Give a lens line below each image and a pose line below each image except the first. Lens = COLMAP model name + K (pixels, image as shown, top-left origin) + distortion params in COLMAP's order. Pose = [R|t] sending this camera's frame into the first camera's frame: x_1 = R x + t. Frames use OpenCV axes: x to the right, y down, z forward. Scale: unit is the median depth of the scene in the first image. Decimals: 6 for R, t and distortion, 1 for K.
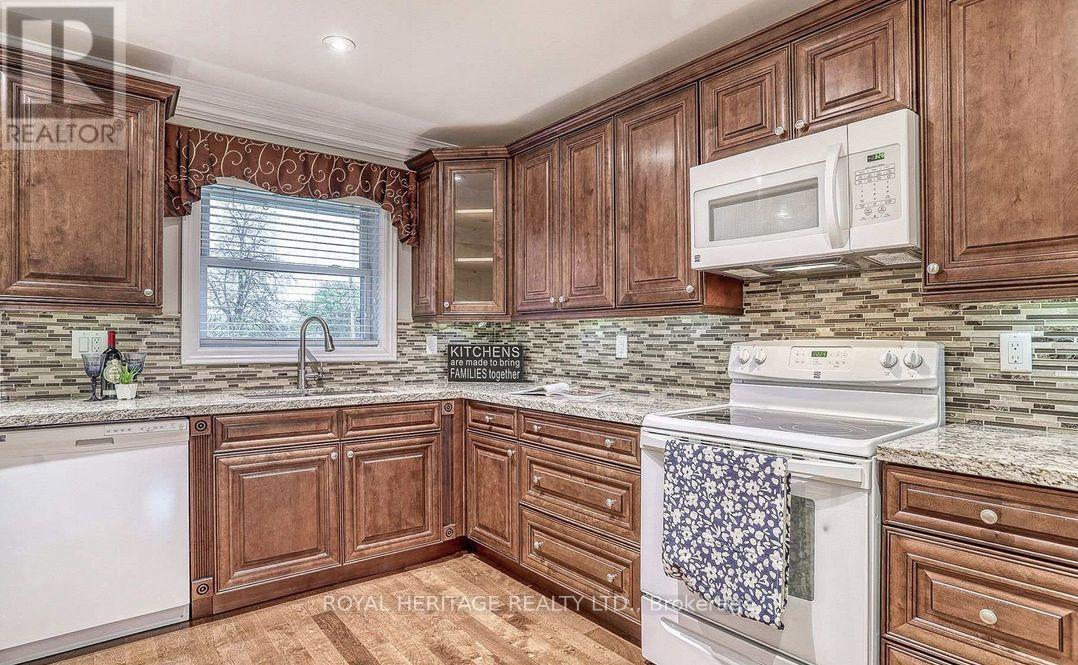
lens RADIAL K [[565.2, 0, 506.6], [0, 565.2, 306.7], [0, 0, 1]] dist [-0.040658, 0.001039]
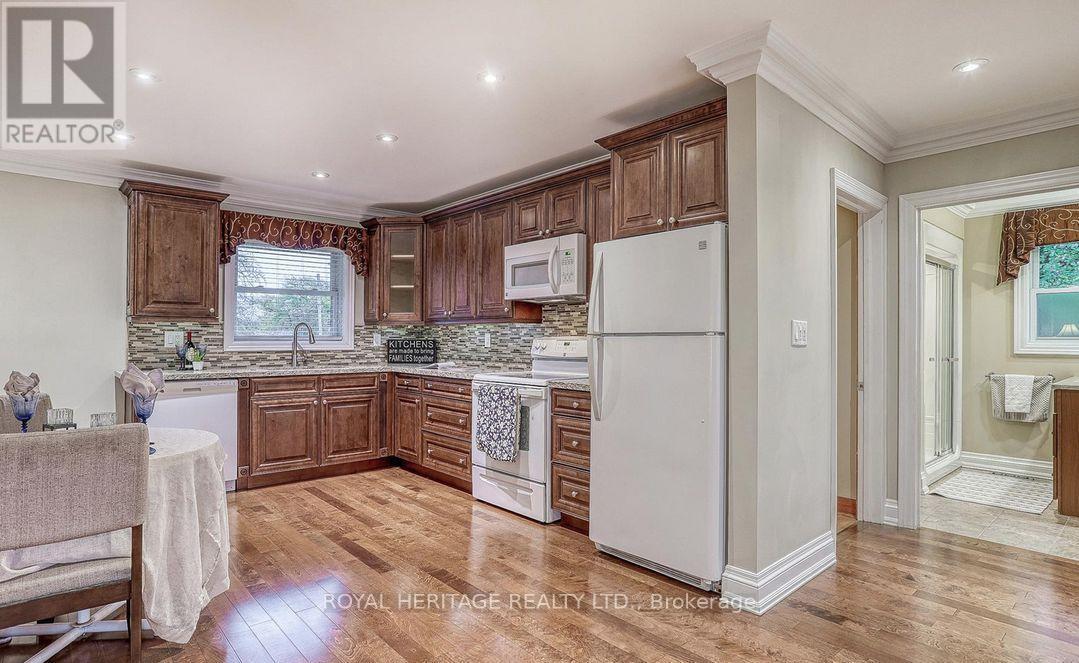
lens RADIAL K [[571.5, 0, 495.6], [0, 571.5, 291.2], [0, 0, 1]] dist [-0.033075, 0.000436]
pose [[0.999492, 0.001881, 0.031801, 0.200982], [-0.001228, 0.999789, -0.020525, -0.047813], [-0.031833, 0.020475, 0.999283, -0.811901]]
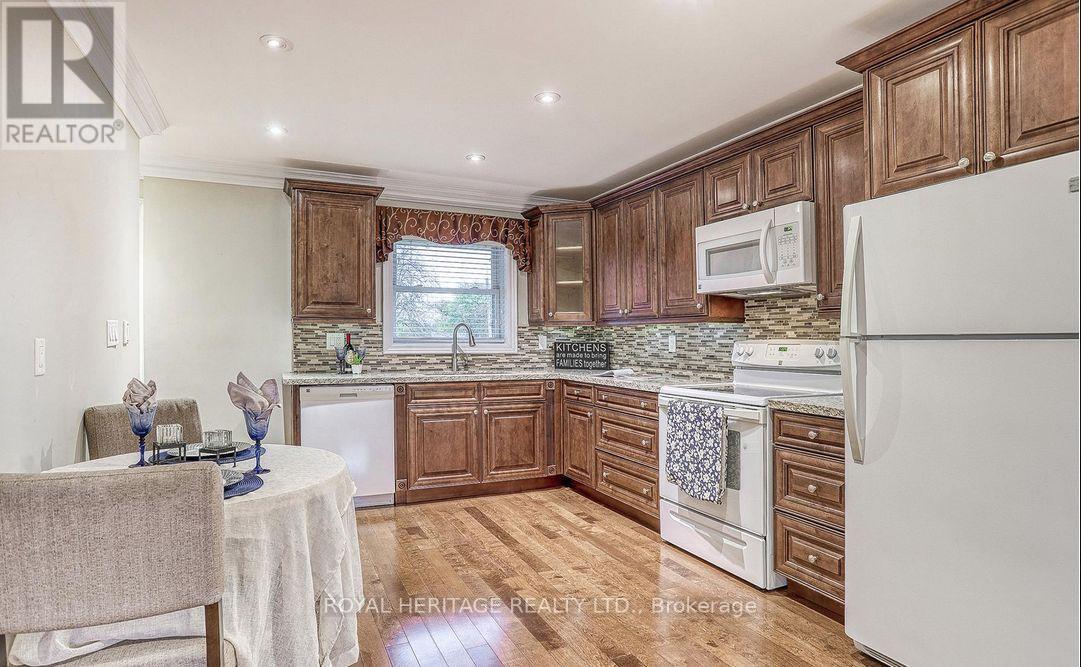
lens RADIAL K [[560.9, 0, 498.1], [0, 560.9, 291.7], [0, 0, 1]] dist [-0.054827, 0.000560]
pose [[0.968037, -0.017806, -0.250175, 0.155446], [0.011884, 0.999613, -0.025164, -0.033928], [0.250526, 0.021387, 0.967874, -0.522690]]
